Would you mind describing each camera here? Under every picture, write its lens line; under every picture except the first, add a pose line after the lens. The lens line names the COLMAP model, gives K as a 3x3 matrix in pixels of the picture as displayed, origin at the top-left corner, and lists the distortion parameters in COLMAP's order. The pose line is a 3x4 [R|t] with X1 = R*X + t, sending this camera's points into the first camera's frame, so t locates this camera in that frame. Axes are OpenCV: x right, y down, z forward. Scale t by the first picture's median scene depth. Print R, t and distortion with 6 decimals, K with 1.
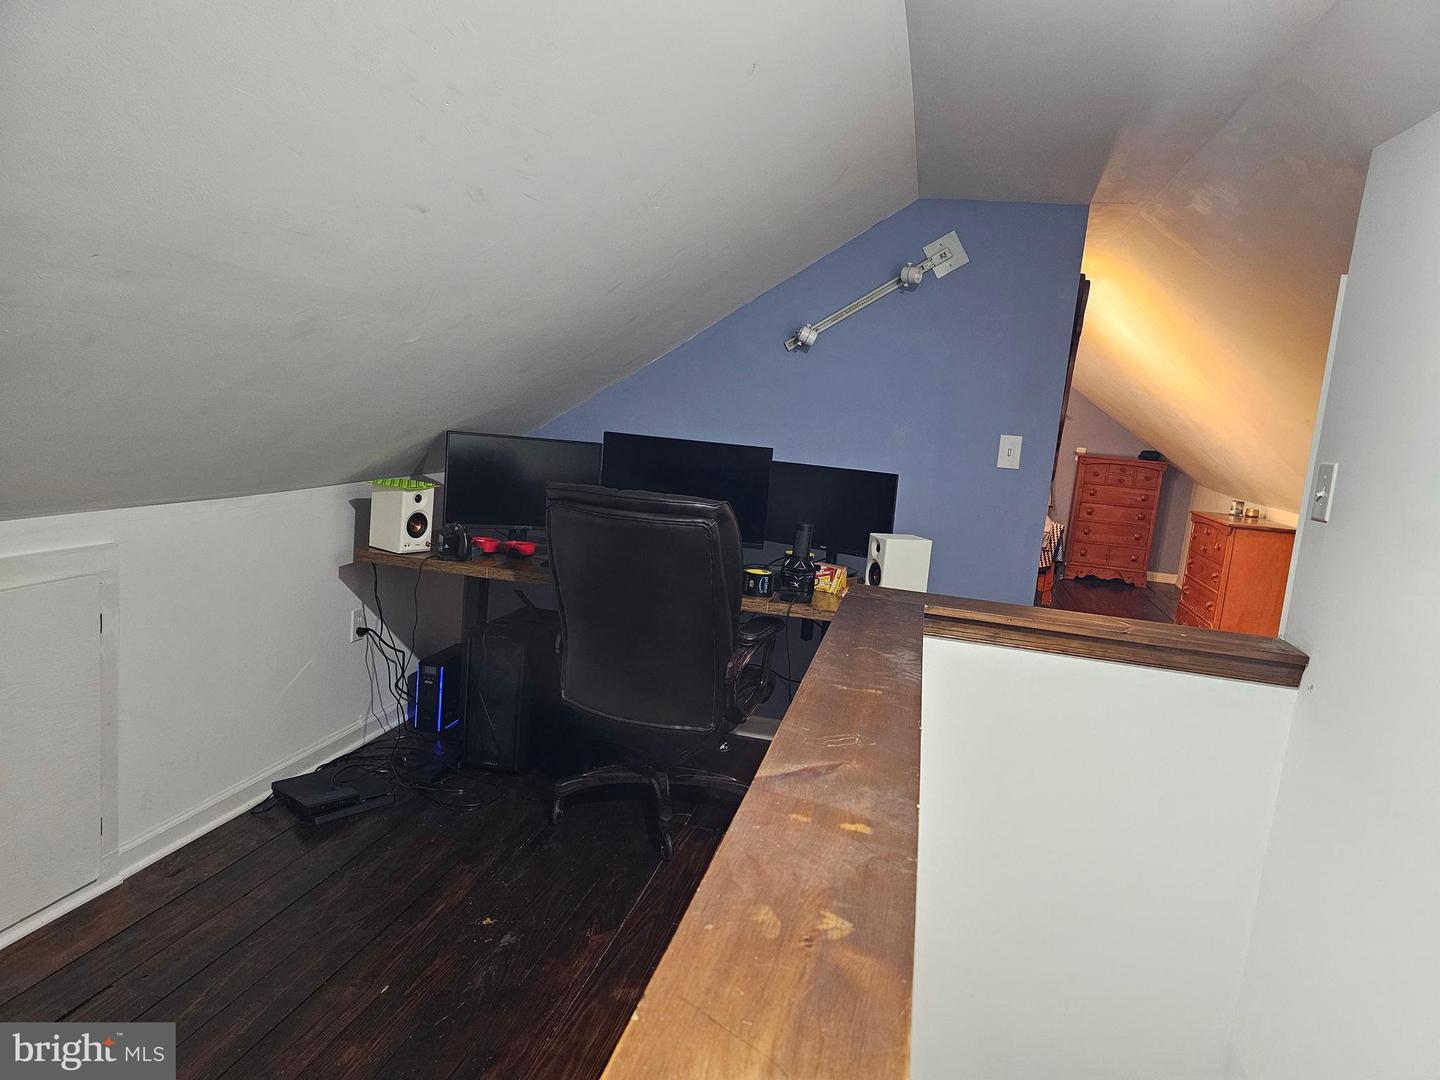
lens RADIAL K [[970.3, 0, 714.2], [0, 970.3, 550.6], [0, 0, 1]] dist [0.063934, -0.053142]
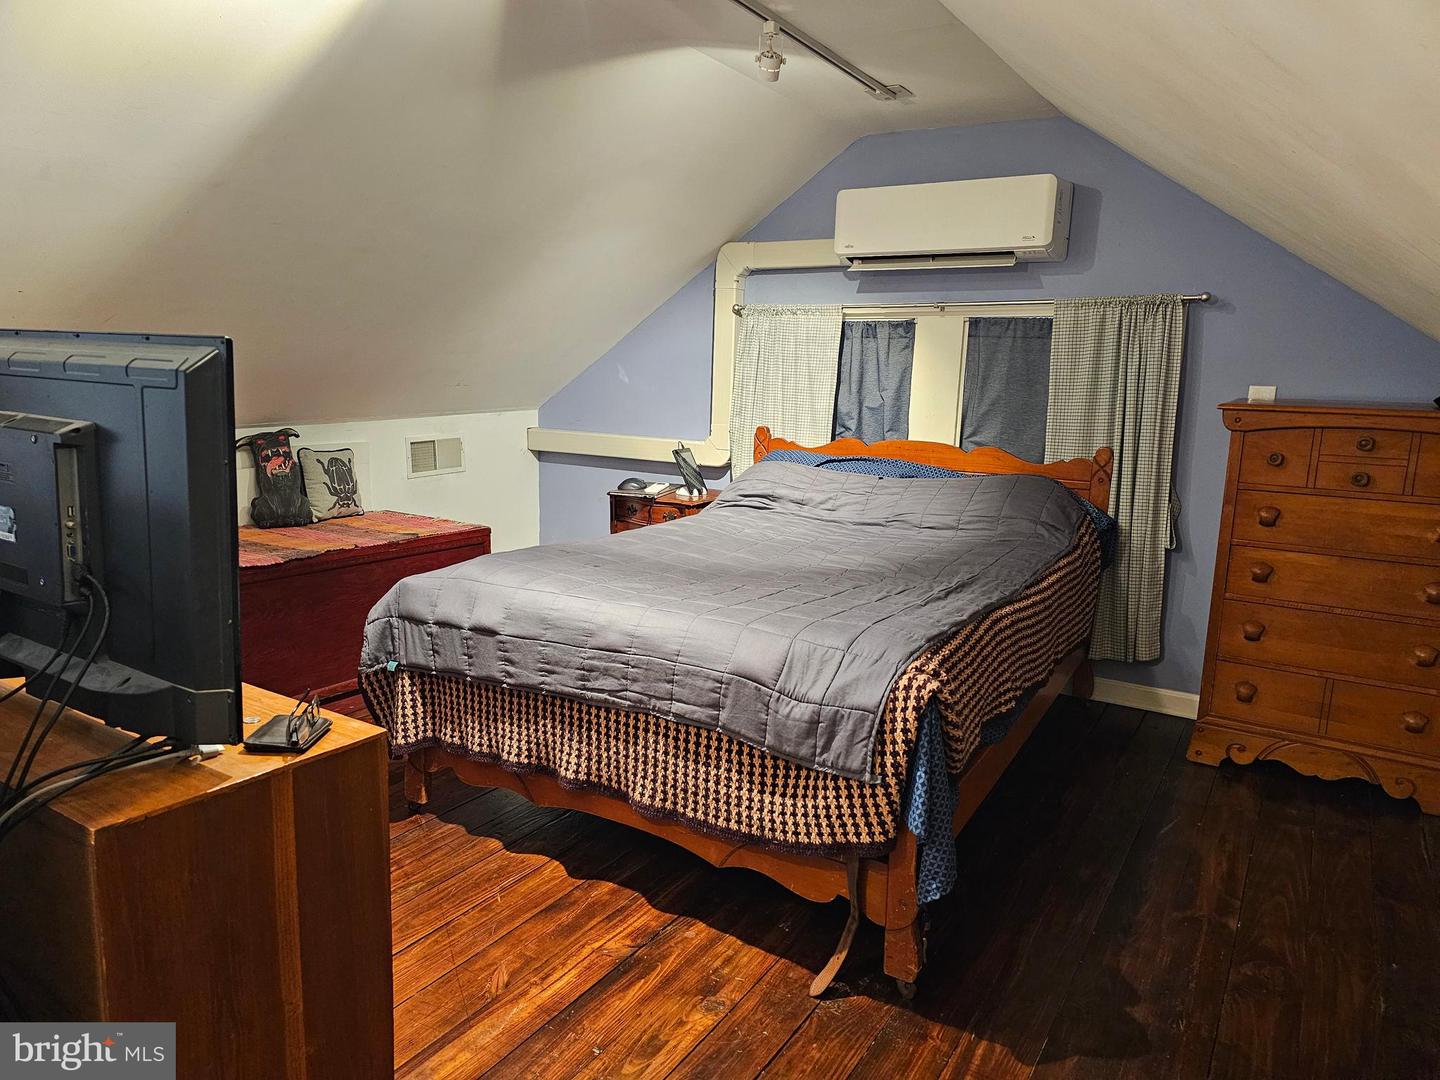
lens RADIAL K [[970.3, 0, 728.4], [0, 970.3, 552.1], [0, 0, 1]] dist [0.063934, -0.053142]
pose [[0.945854, -0.003196, -0.324576, 0.327479], [0.006106, 0.999950, 0.007949, -0.051960], [0.324534, -0.009500, 0.945826, 0.636090]]
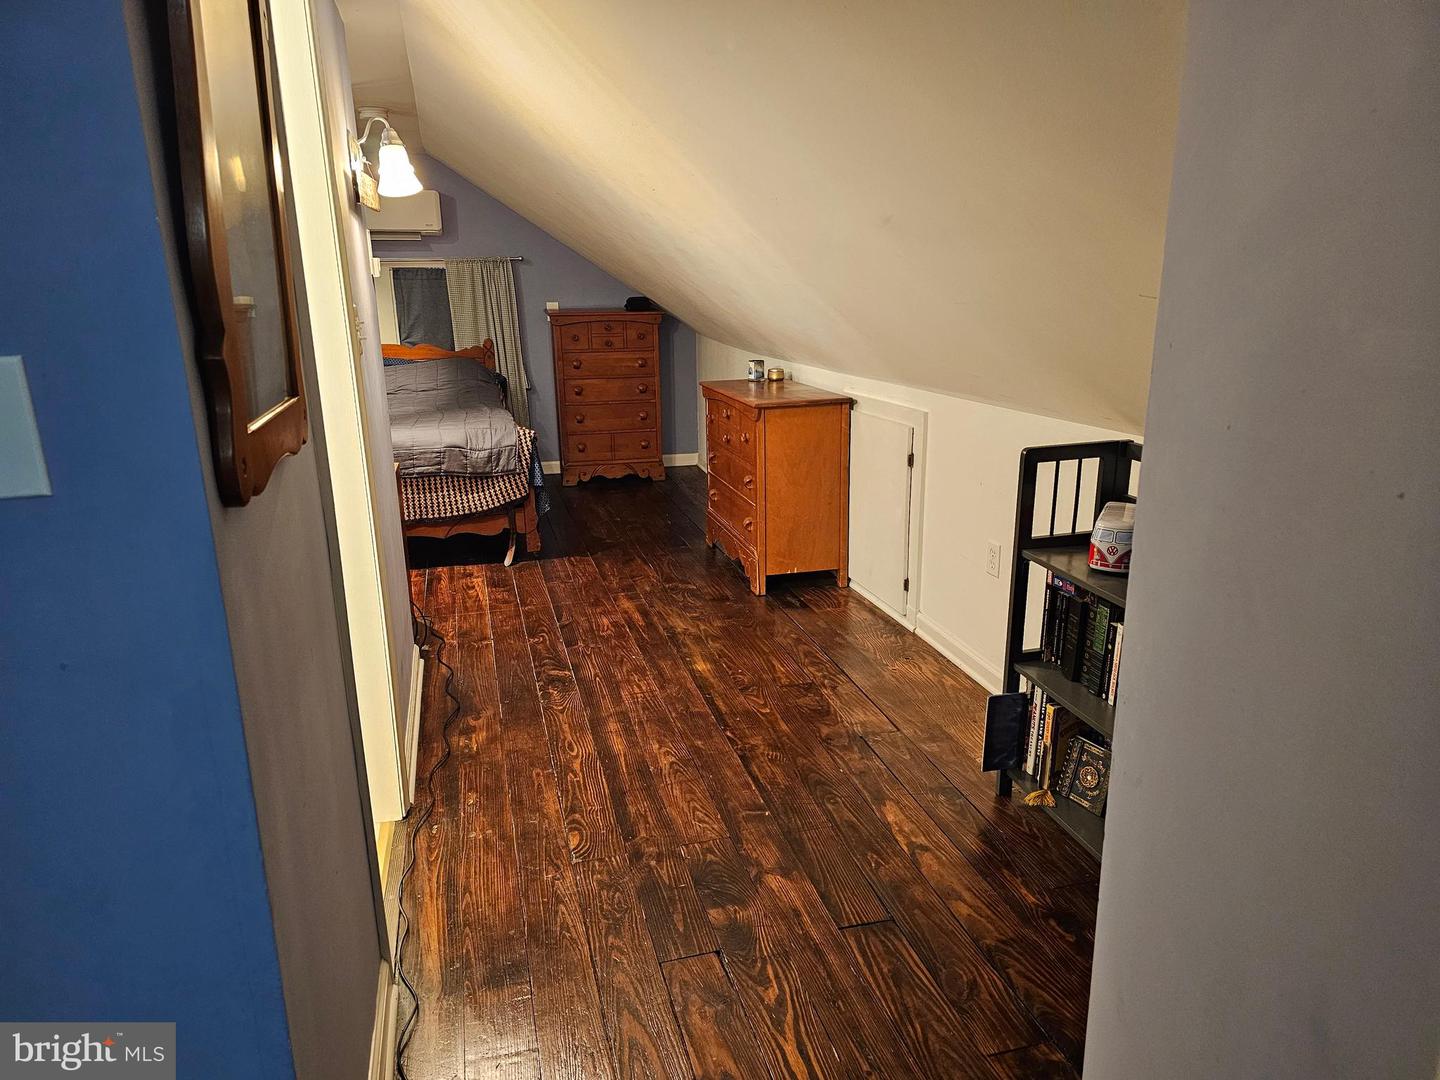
lens RADIAL K [[970.3, 0, 731.1], [0, 970.3, 547.5], [0, 0, 1]] dist [0.063934, -0.053142]
pose [[0.874517, -0.226380, 0.428919, 0.148874], [0.164556, 0.970417, 0.176668, -0.036975], [-0.456225, -0.083918, 0.885899, 0.301540]]
